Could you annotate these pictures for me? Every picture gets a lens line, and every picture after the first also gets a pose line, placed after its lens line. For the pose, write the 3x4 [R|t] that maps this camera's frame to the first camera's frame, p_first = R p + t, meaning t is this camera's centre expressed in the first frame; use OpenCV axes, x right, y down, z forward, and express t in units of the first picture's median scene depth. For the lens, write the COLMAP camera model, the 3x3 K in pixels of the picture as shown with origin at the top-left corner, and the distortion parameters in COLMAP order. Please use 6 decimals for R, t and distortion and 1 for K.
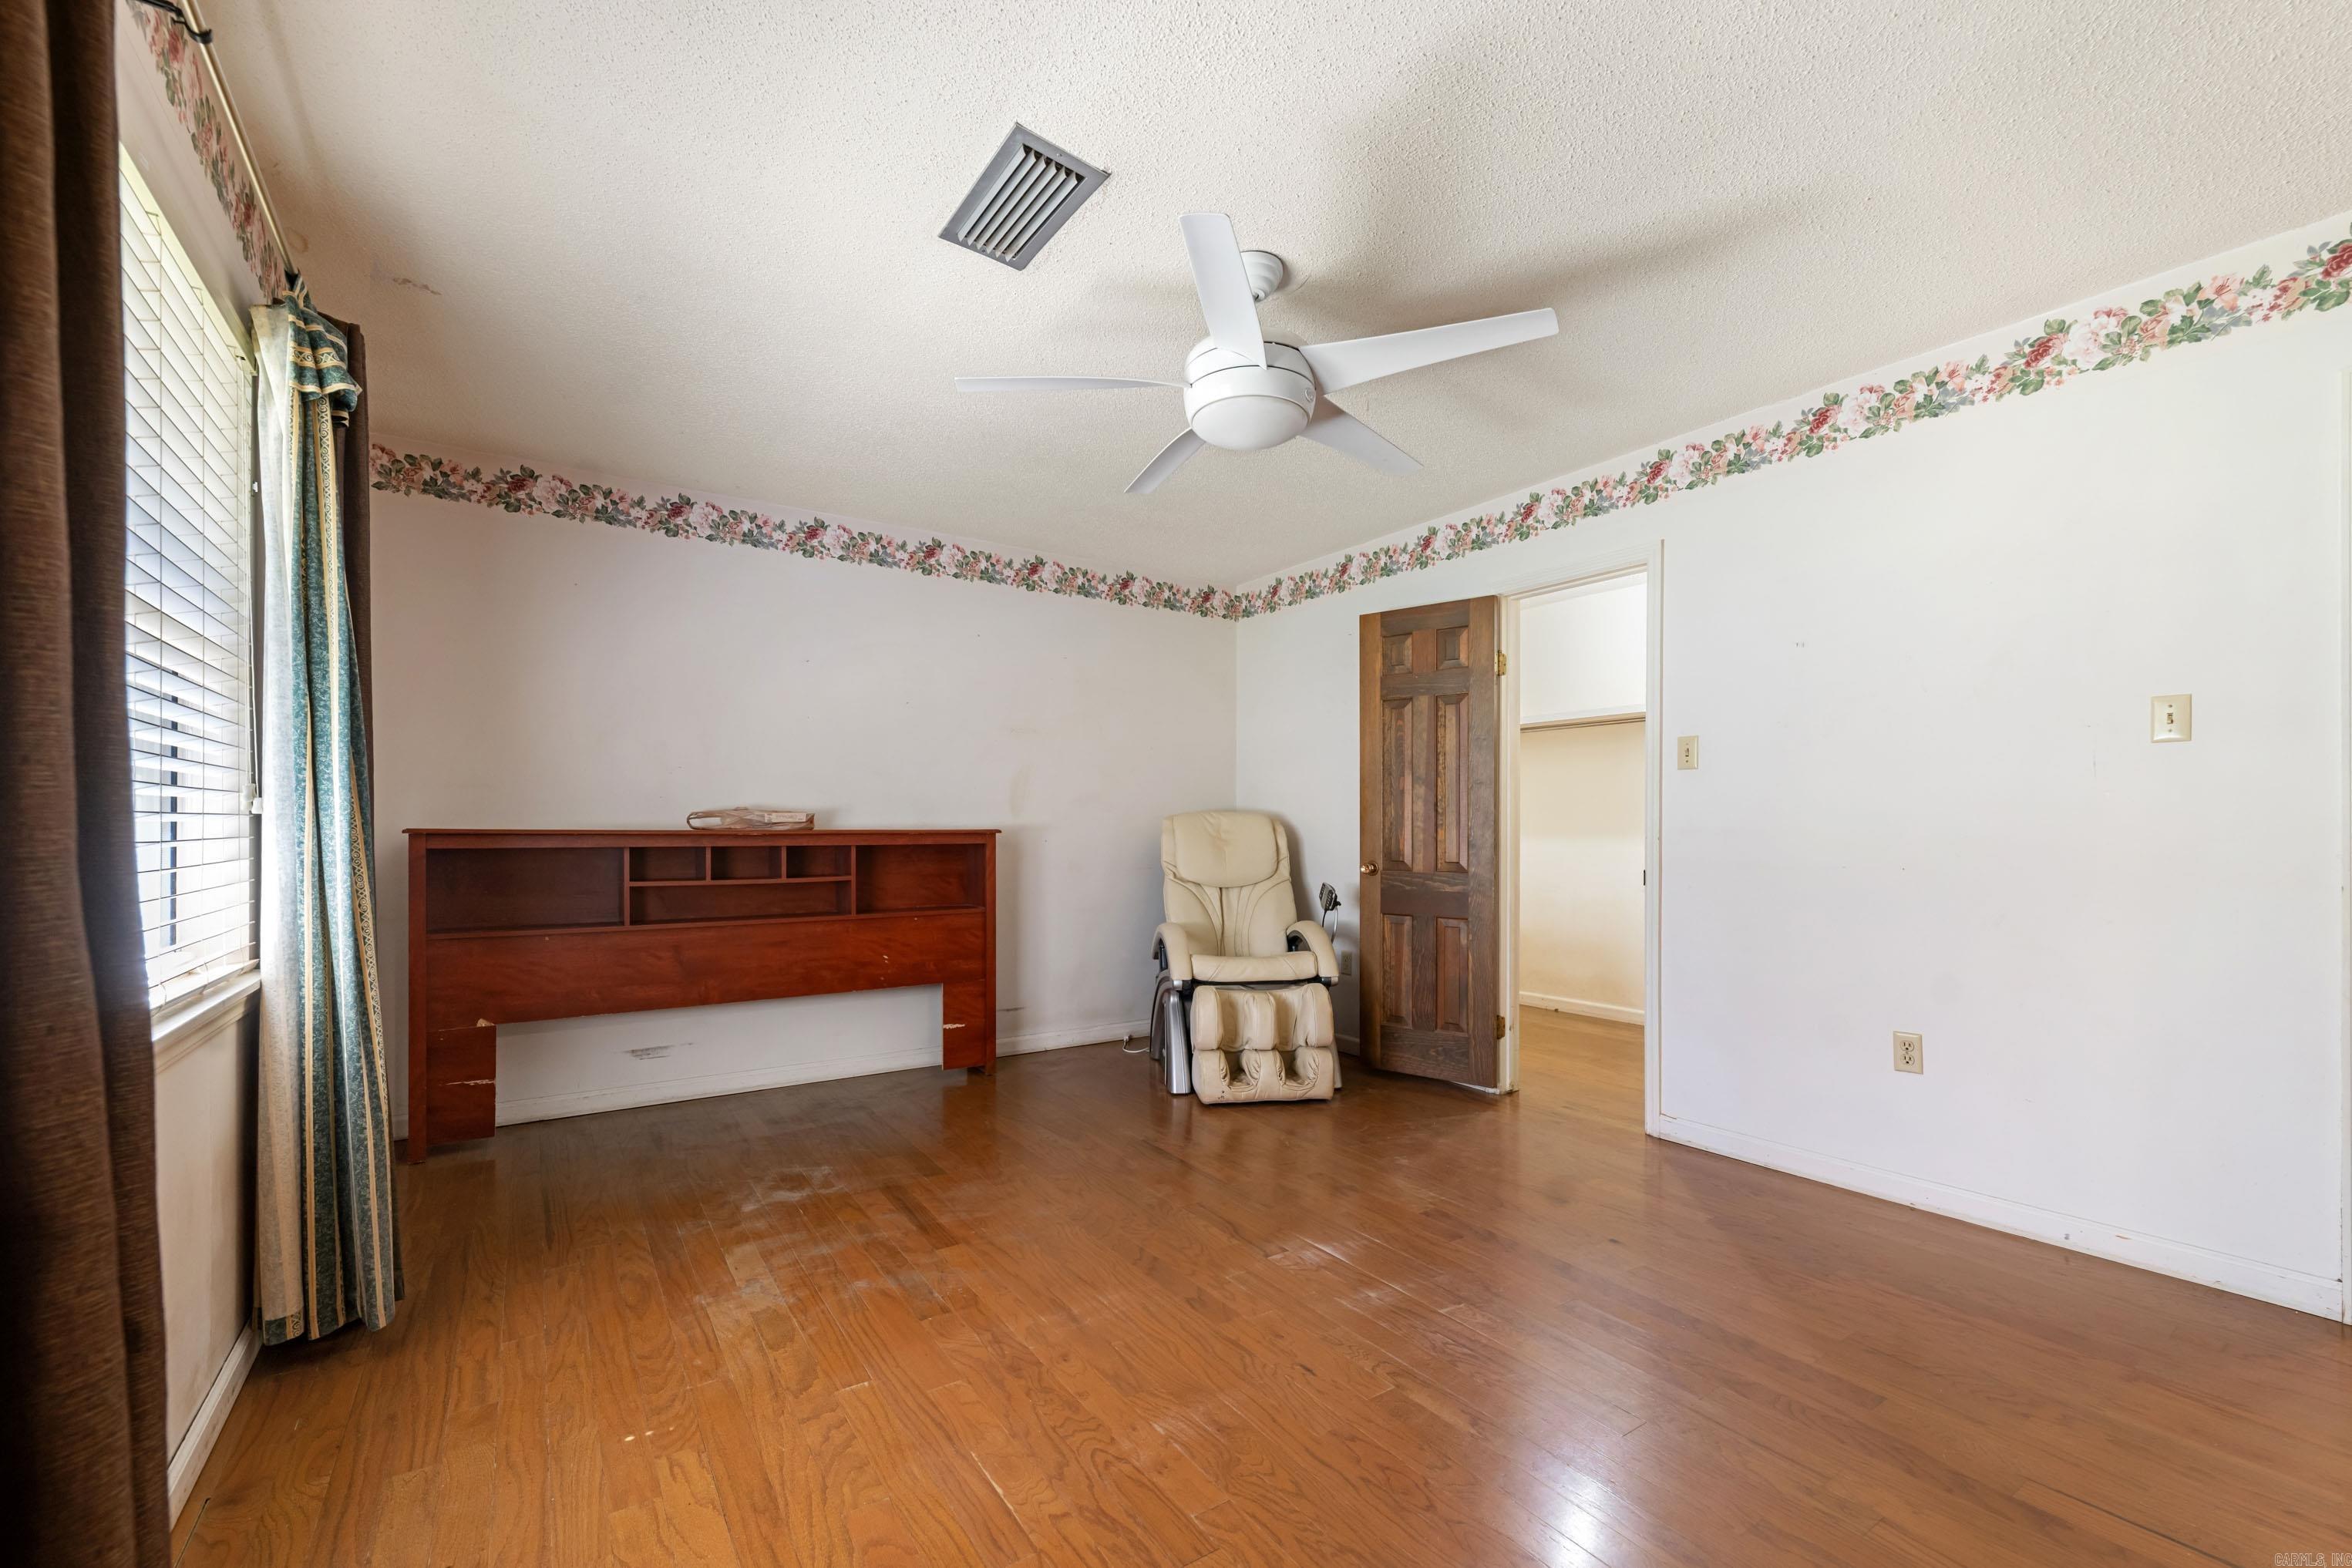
lens RADIAL K [[964.3, 0, 1178.0], [0, 964.3, 827.0], [0, 0, 1]] dist [0.000691, 0.000087]
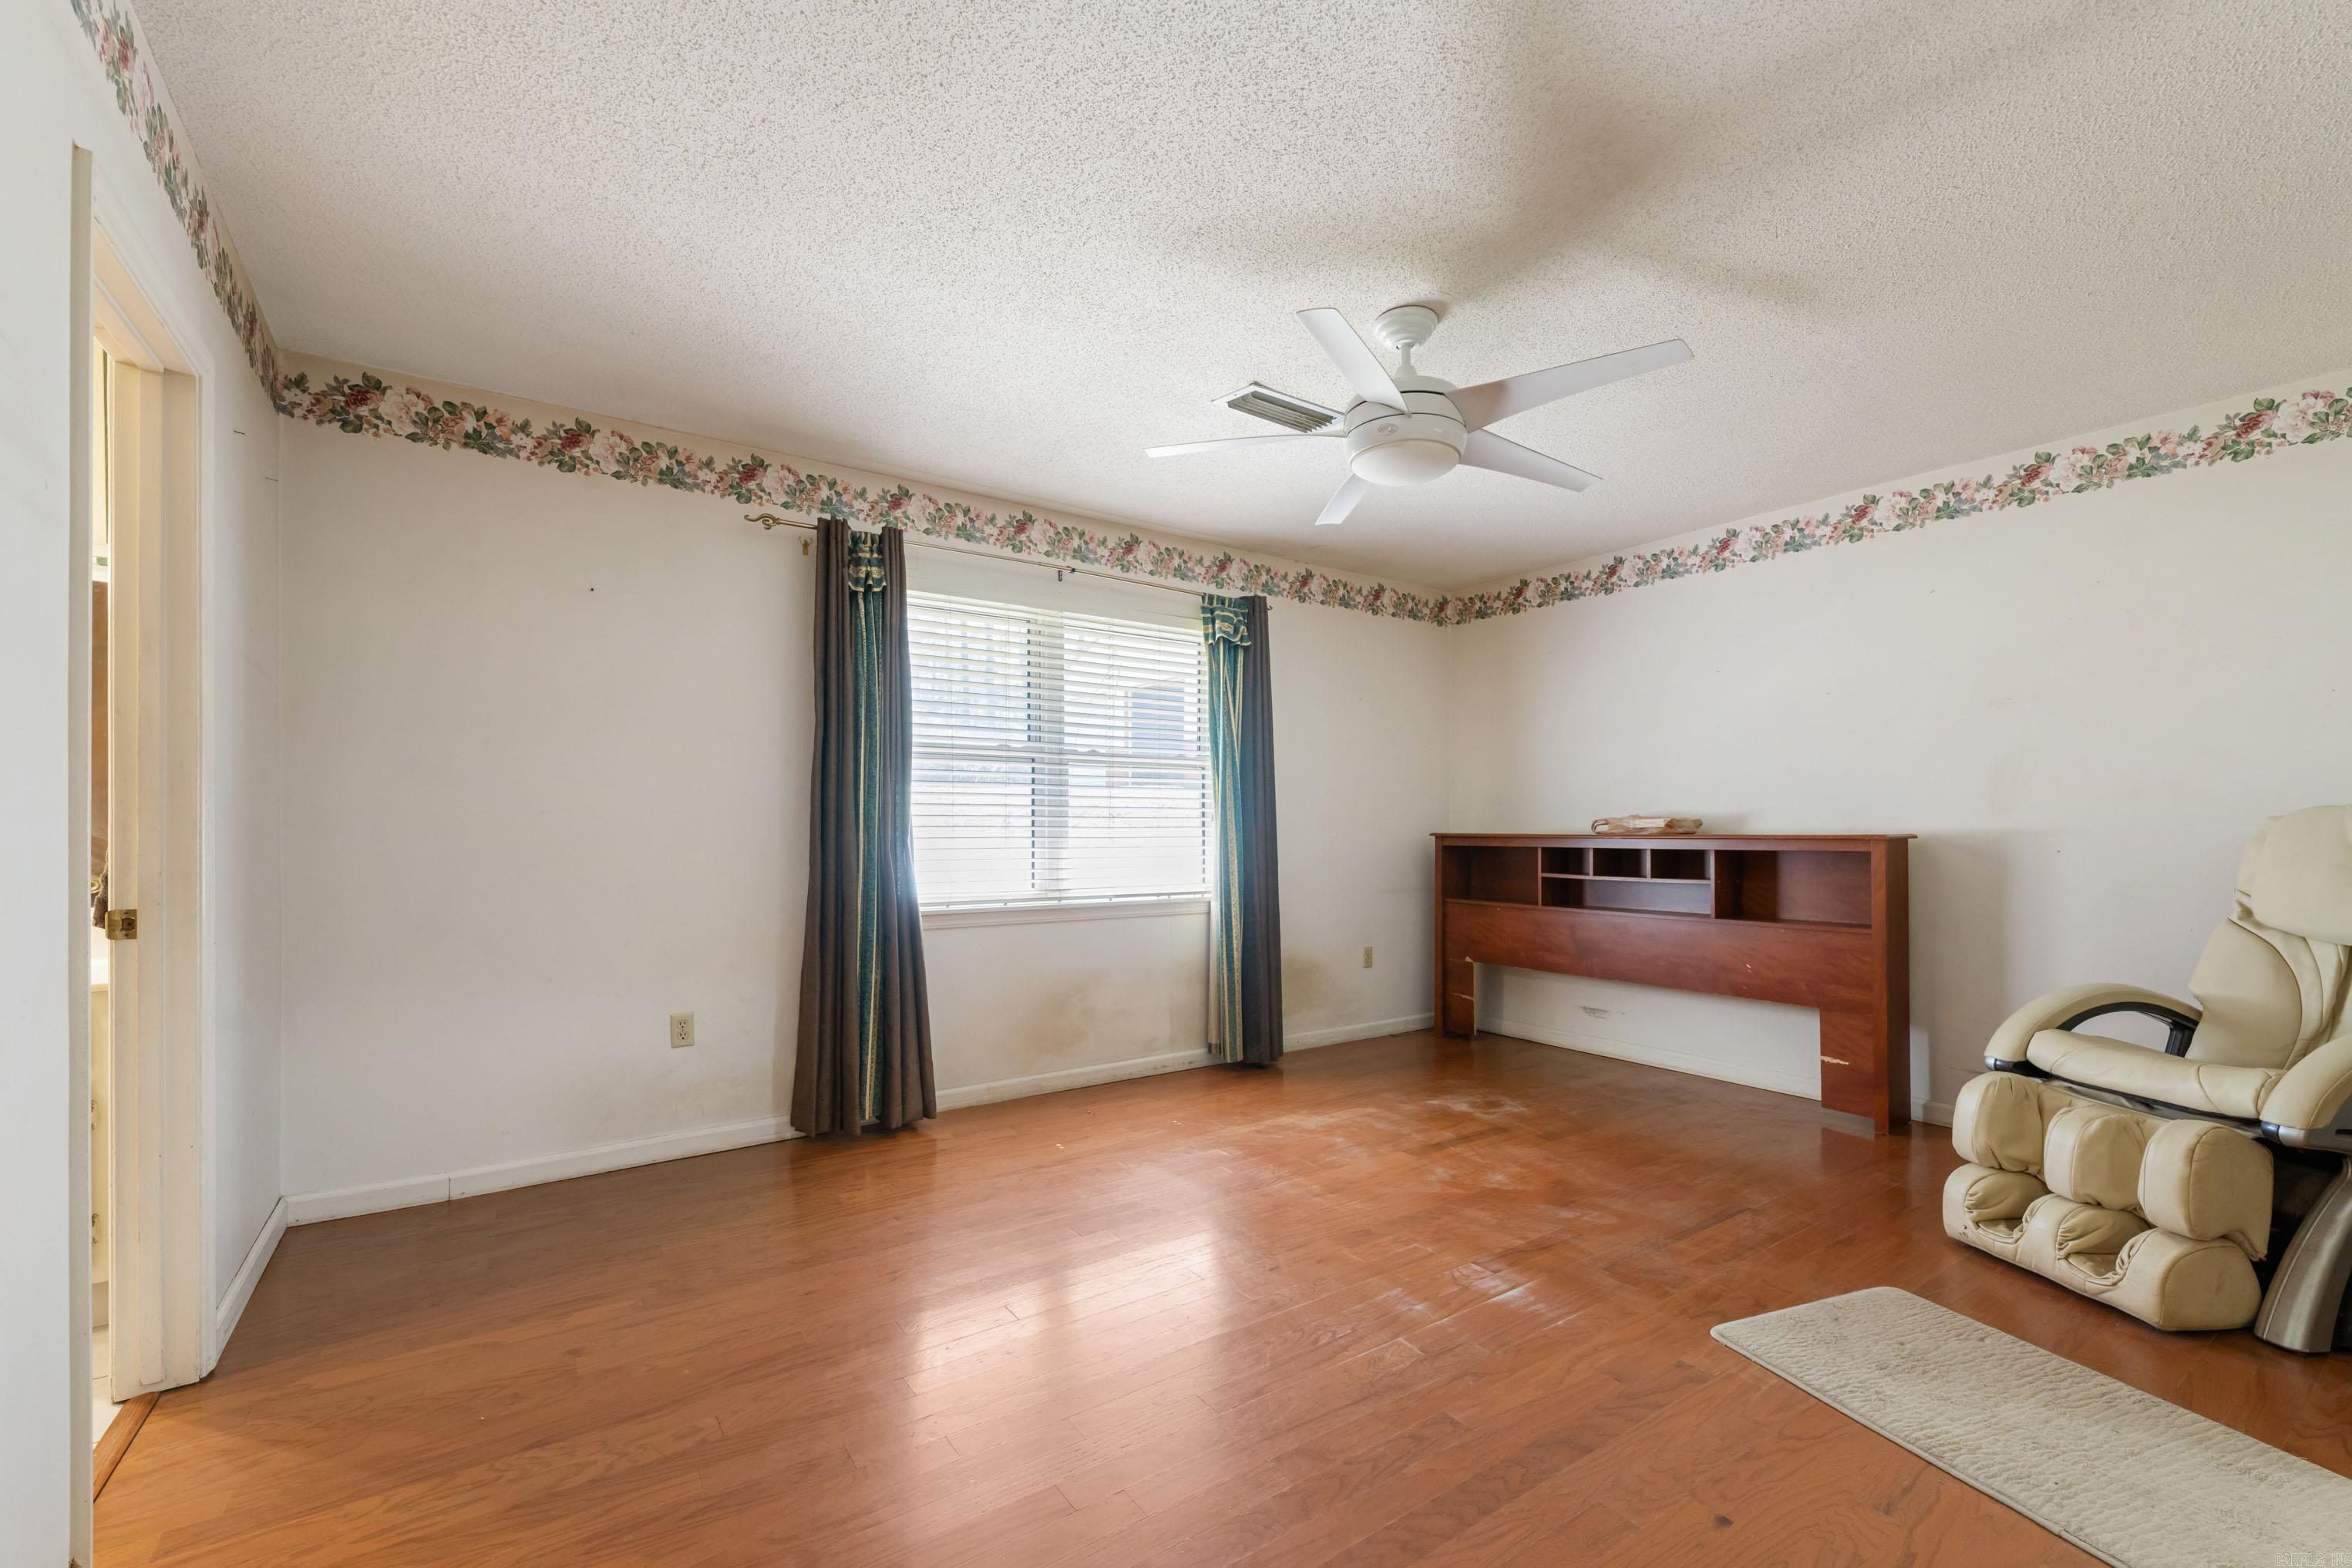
lens RADIAL K [[964.3, 0, 1178.0], [0, 964.3, 827.0], [0, 0, 1]] dist [0.000691, 0.000087]
pose [[0.028288, -0.004738, -0.999589, 0.794034], [-0.001353, 0.999988, -0.004778, 0.000554], [0.999599, 0.001488, 0.028281, 0.489450]]
